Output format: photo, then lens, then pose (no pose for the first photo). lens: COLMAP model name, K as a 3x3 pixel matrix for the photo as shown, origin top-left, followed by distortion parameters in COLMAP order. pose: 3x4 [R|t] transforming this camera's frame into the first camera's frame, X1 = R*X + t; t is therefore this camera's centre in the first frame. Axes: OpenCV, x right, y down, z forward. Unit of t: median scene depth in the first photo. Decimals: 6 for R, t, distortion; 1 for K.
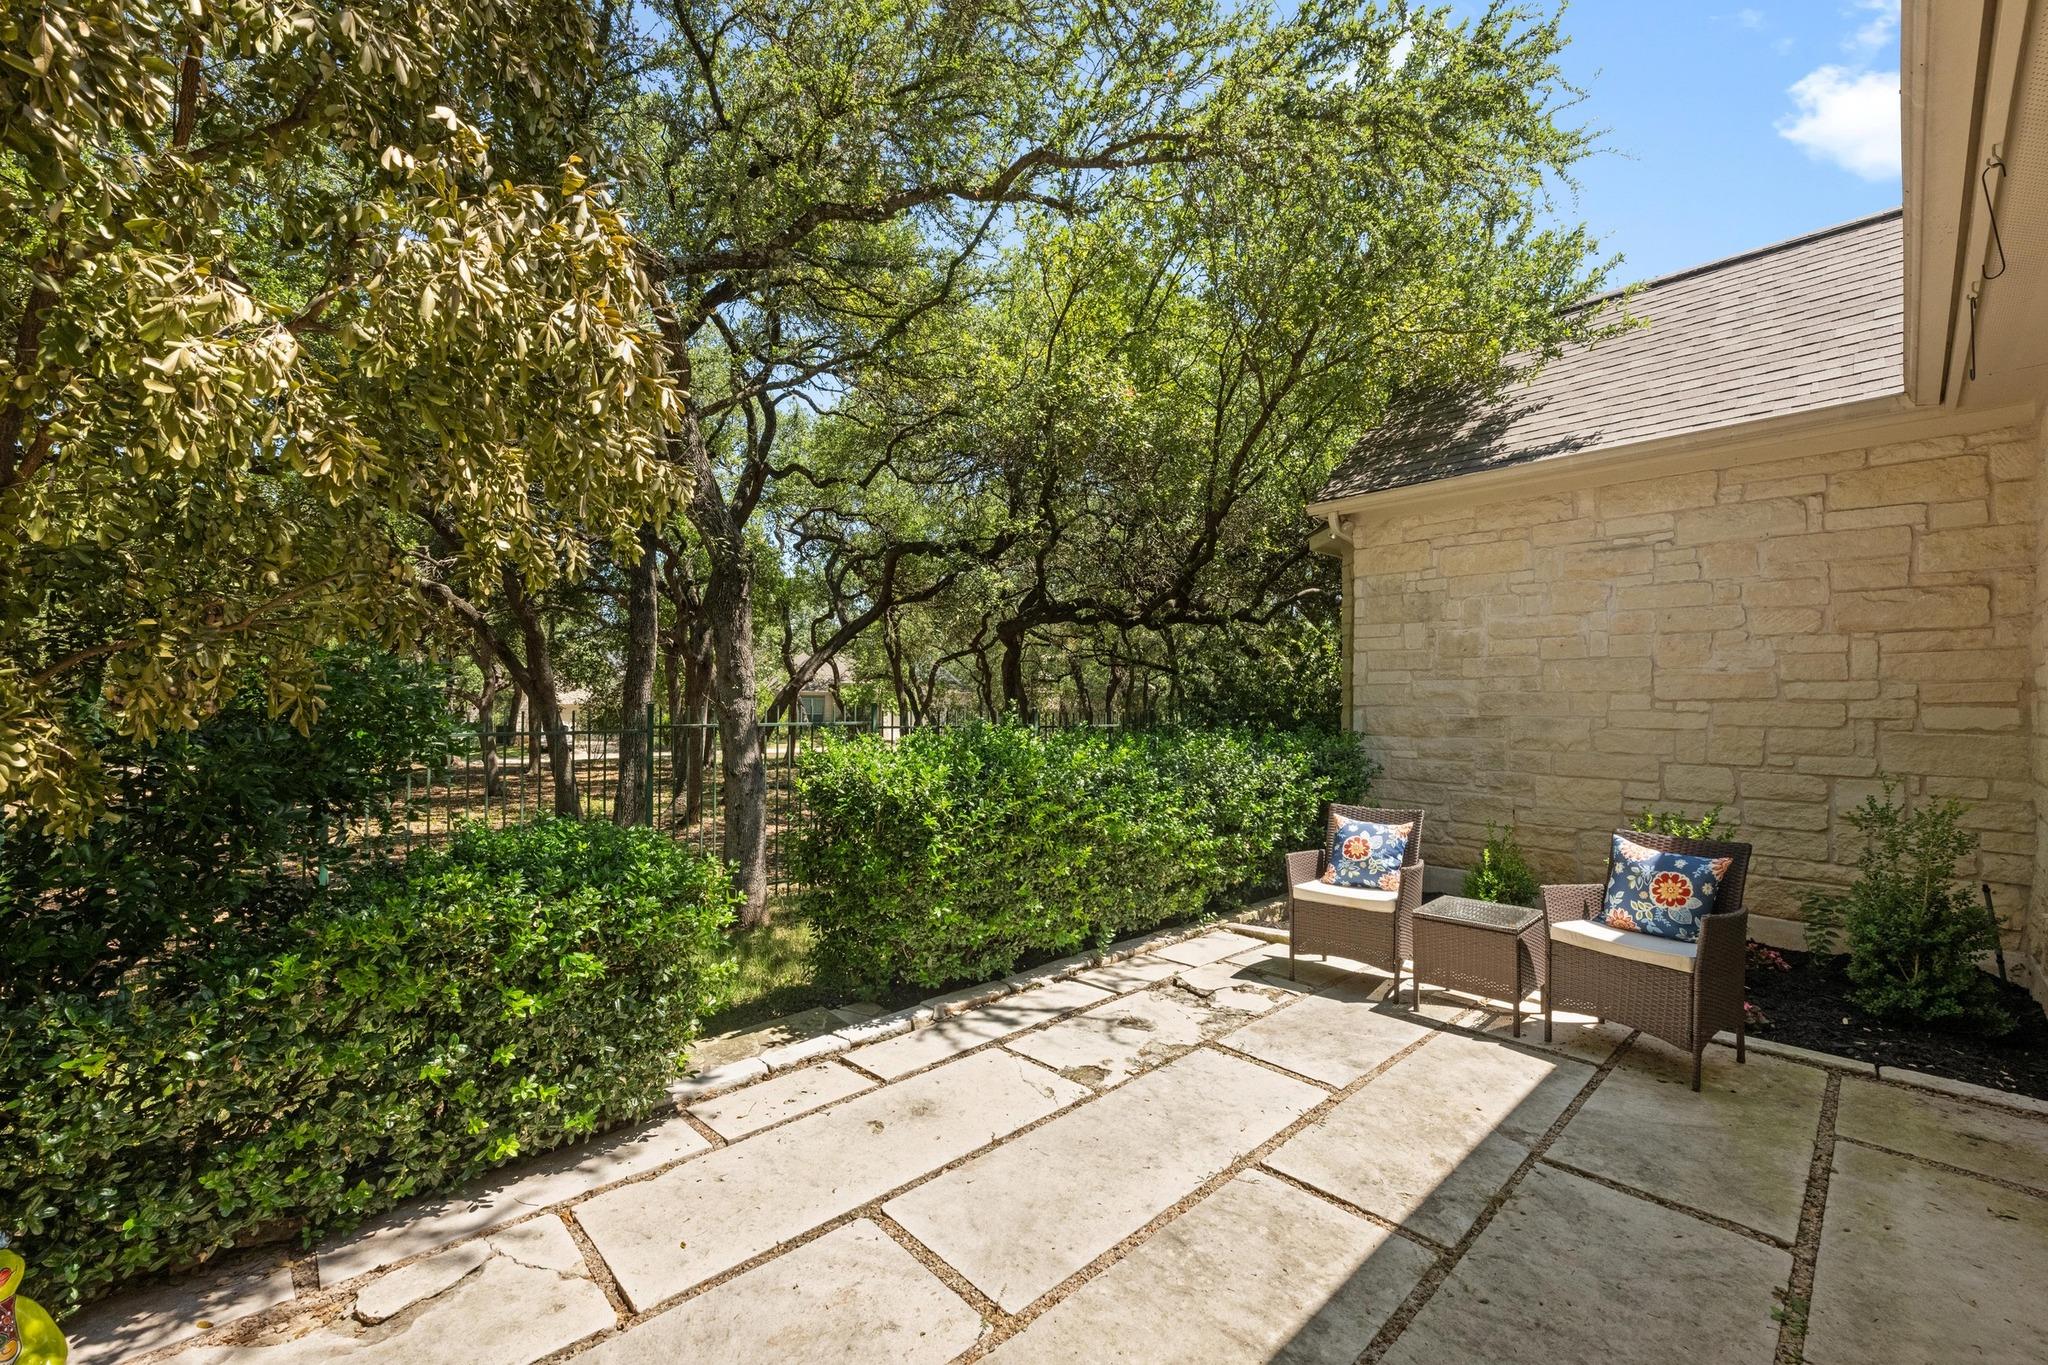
lens RADIAL K [[814.1, 0, 1032.6], [0, 814.1, 695.6], [0, 0, 1]] dist [-0.005301, 0.000649]
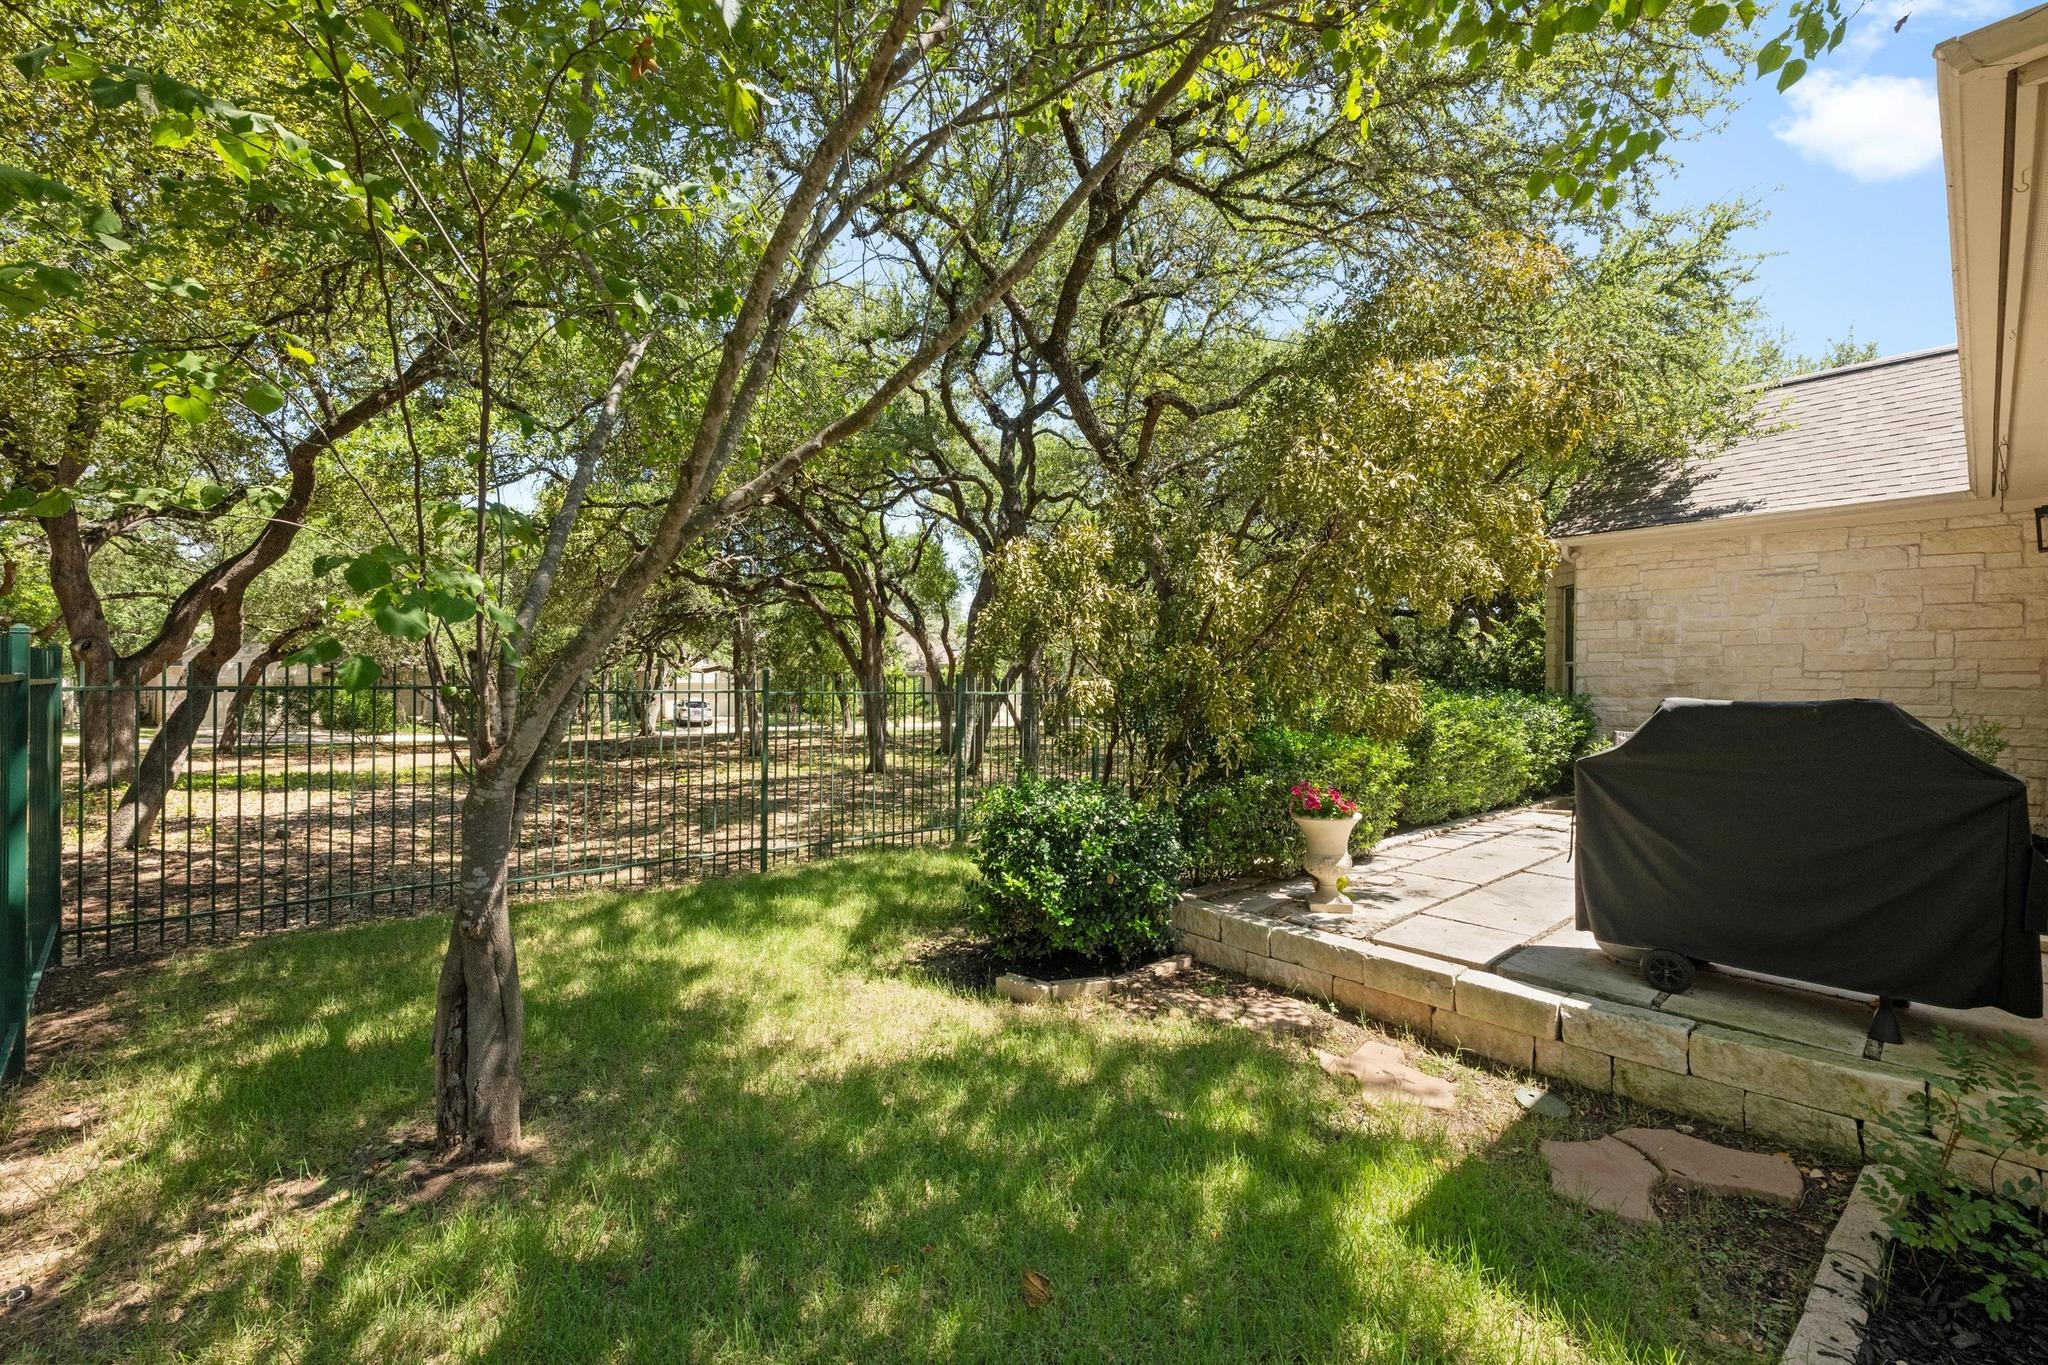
lens RADIAL K [[814.1, 0, 1018.8], [0, 814.1, 677.4], [0, 0, 1]] dist [-0.005301, 0.000649]
pose [[0.998641, 0.001004, -0.052108, -0.758839], [-0.000937, 0.999999, 0.001308, 0.018960], [0.052109, -0.001257, 0.998641, -0.732833]]
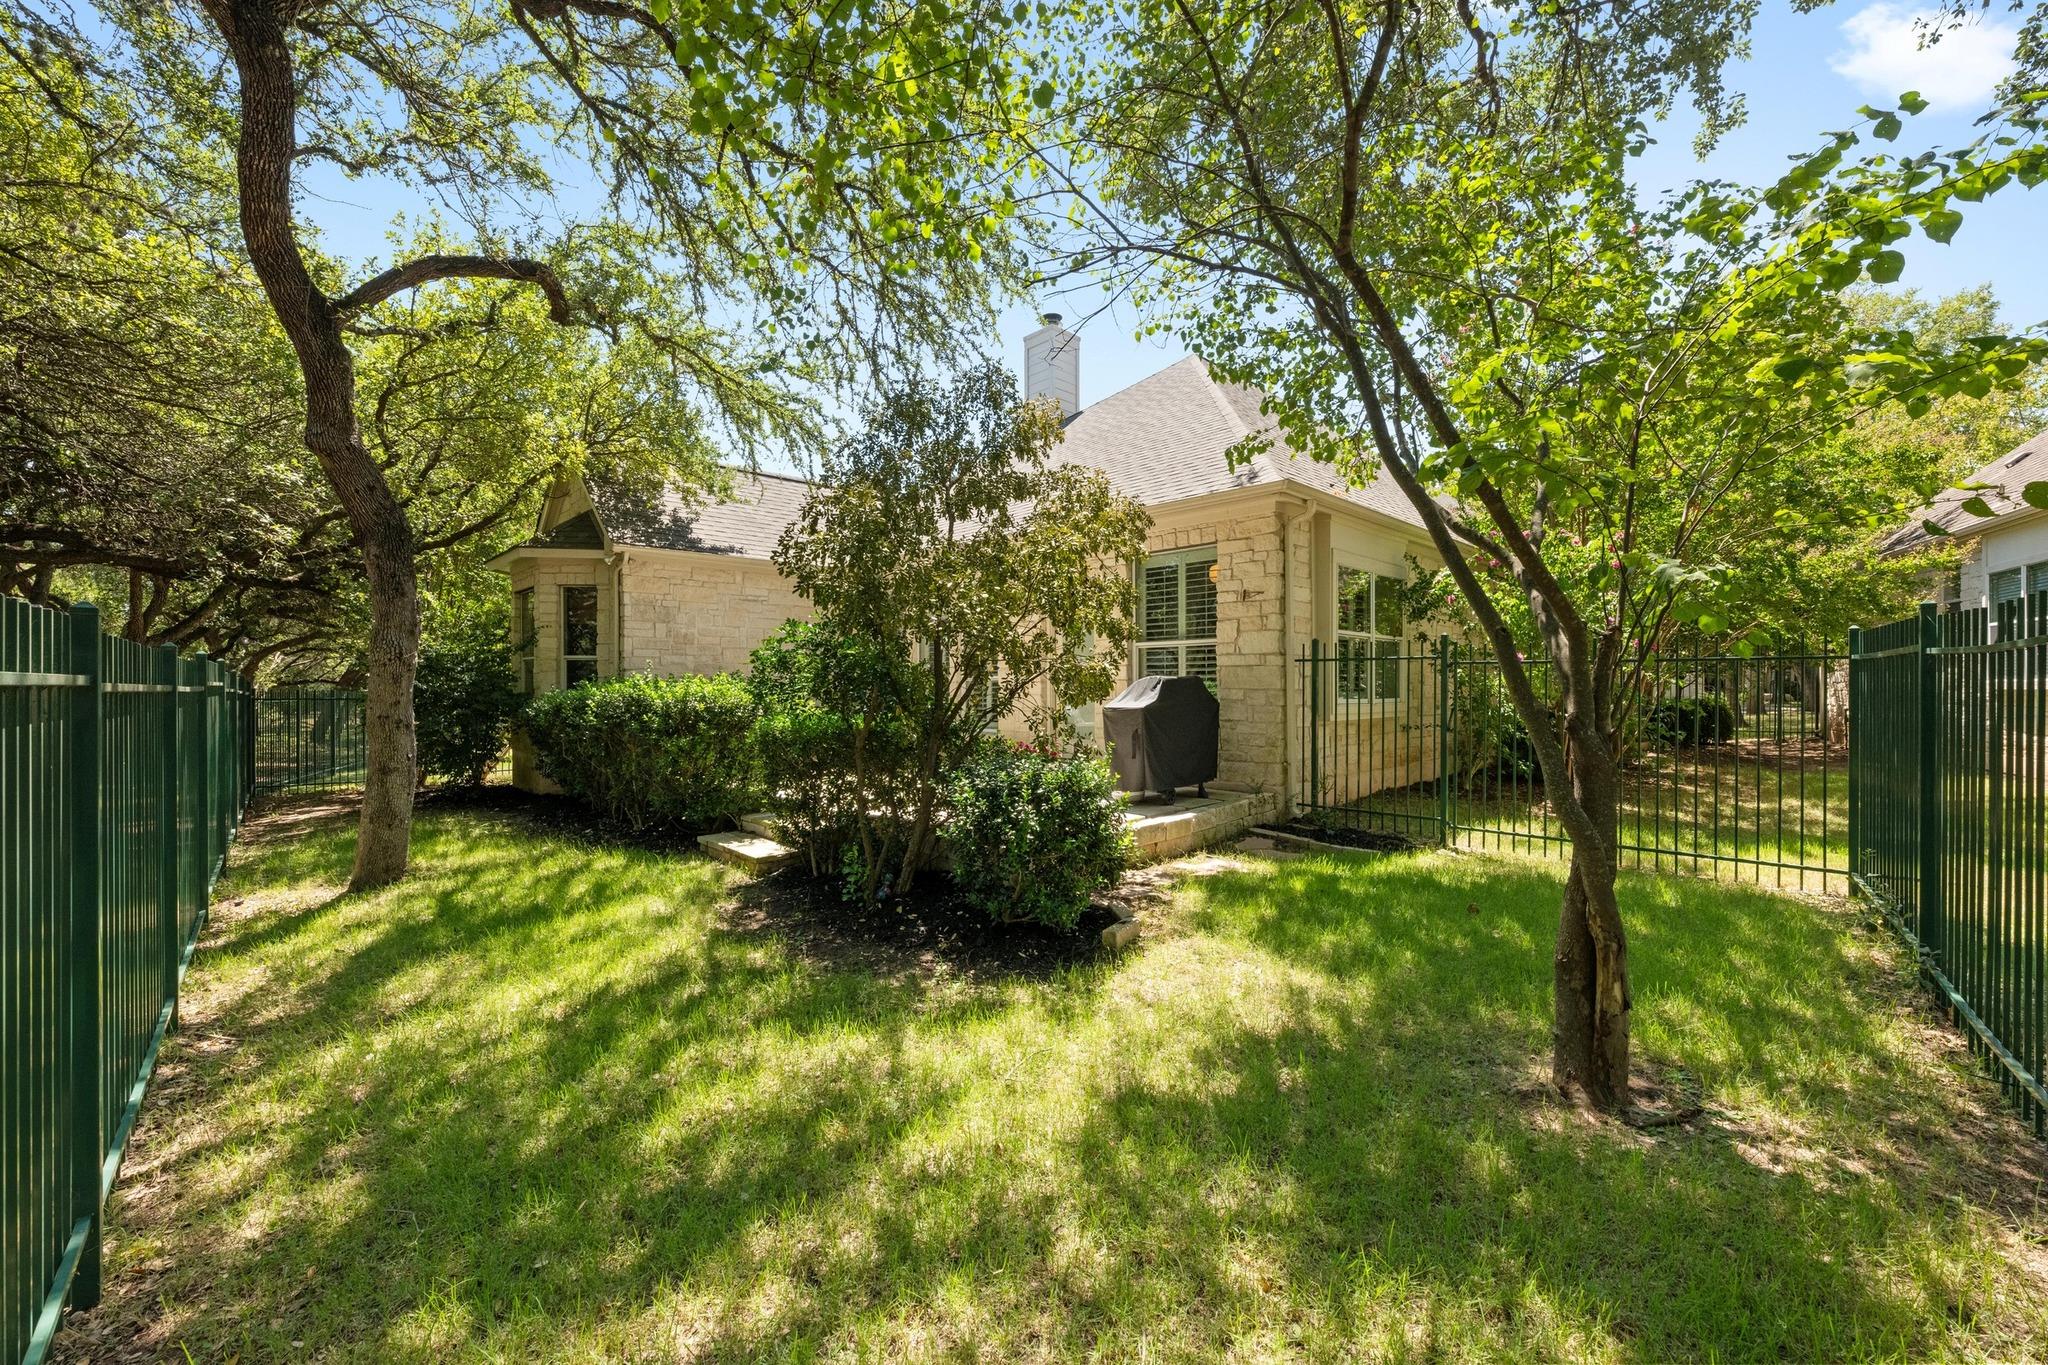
lens RADIAL K [[814.1, 0, 1027.2], [0, 814.1, 683.4], [0, 0, 1]] dist [-0.005301, 0.000649]
pose [[-0.026975, -0.004616, 0.999625, -1.847459], [-0.010495, 0.999936, 0.004334, 0.038909], [-0.999581, -0.010375, -0.027021, 0.322248]]
